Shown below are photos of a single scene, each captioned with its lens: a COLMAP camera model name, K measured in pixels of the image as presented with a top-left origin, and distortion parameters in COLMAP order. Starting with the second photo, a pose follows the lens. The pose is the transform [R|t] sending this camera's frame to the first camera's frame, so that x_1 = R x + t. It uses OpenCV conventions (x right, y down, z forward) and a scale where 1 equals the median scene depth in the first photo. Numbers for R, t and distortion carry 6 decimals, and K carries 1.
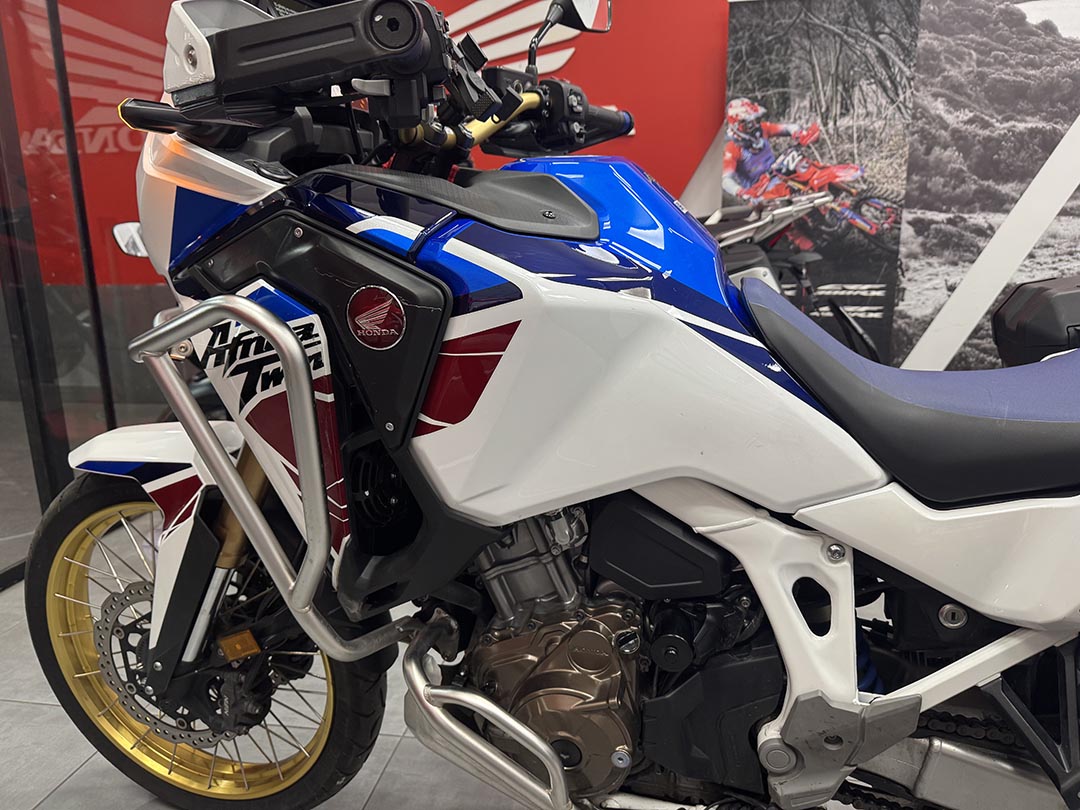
lens RADIAL K [[764.6, 0, 542.9], [0, 764.6, 399.5], [0, 0, 1]] dist [0.034587, -0.052208]
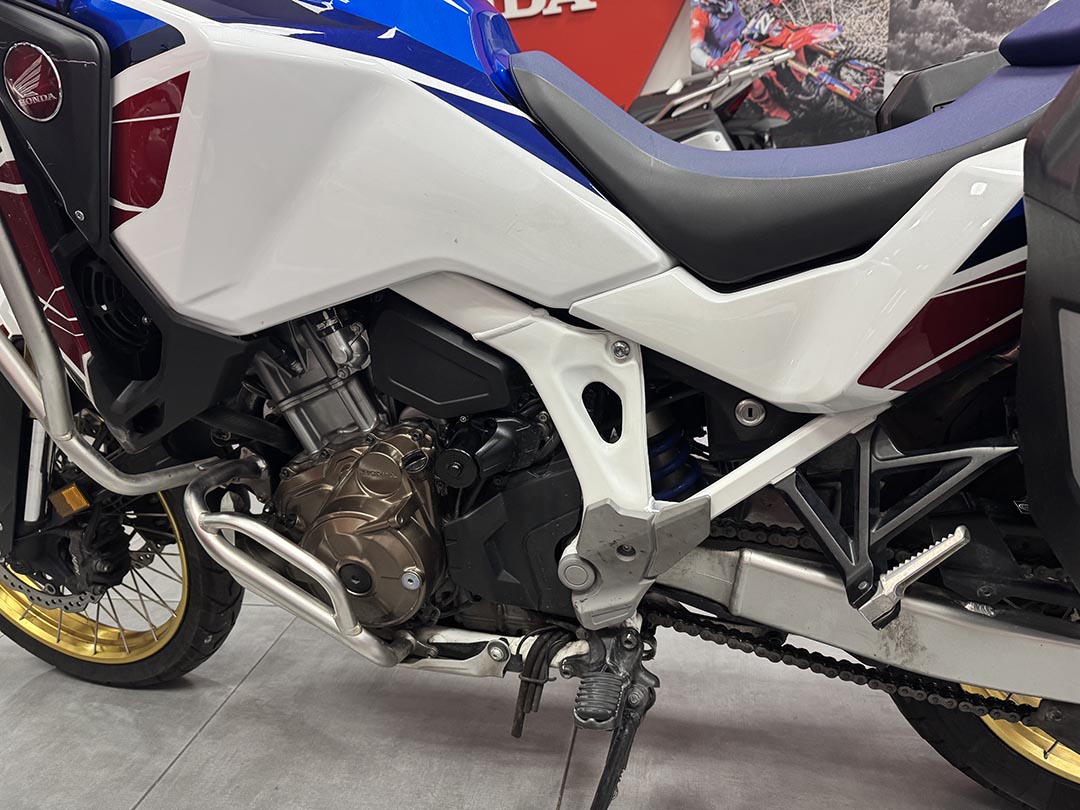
lens RADIAL K [[764.6, 0, 535.3], [0, 764.6, 406.2], [0, 0, 1]] dist [0.034587, -0.052208]
pose [[0.997457, -0.044727, -0.055484, 0.307812], [0.049996, 0.993977, 0.097523, 0.161461], [0.050788, -0.100049, 0.993685, 0.082380]]
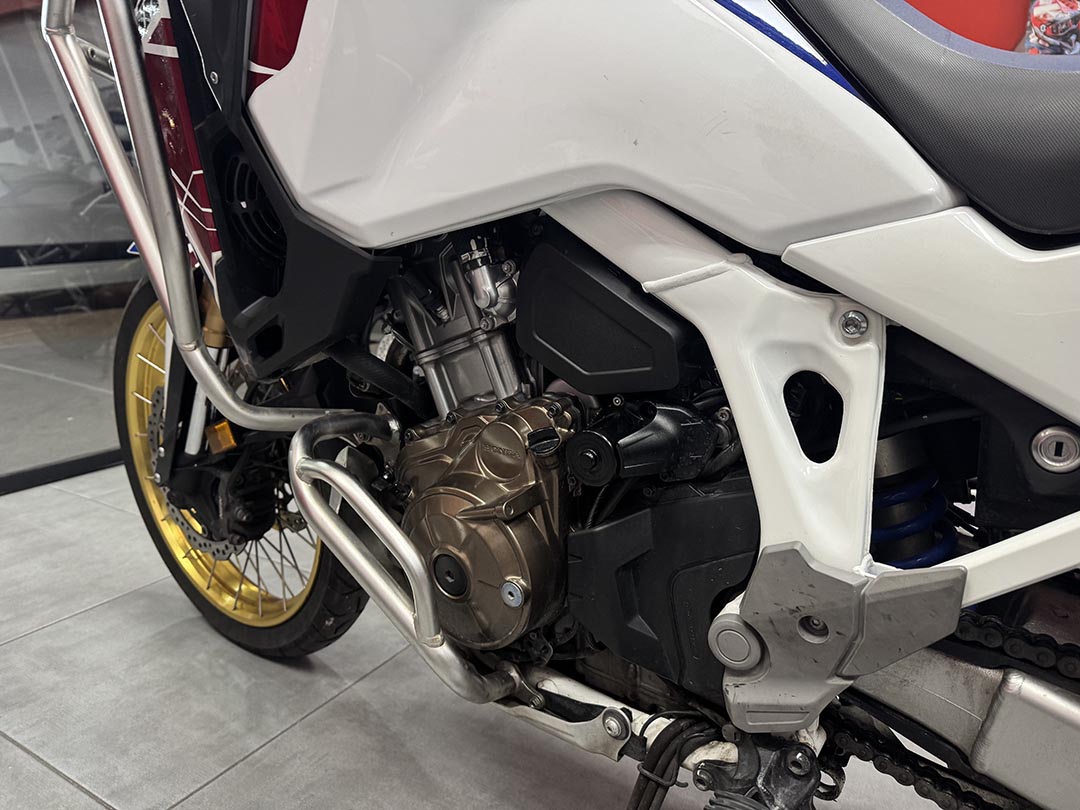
lens RADIAL K [[764.6, 0, 529.5], [0, 764.6, 401.2], [0, 0, 1]] dist [0.034587, -0.052208]
pose [[0.924368, 0.109726, -0.365383, 0.351327], [-0.110144, 0.993719, 0.019769, 0.259317], [0.365257, 0.021971, 0.930647, 0.313676]]
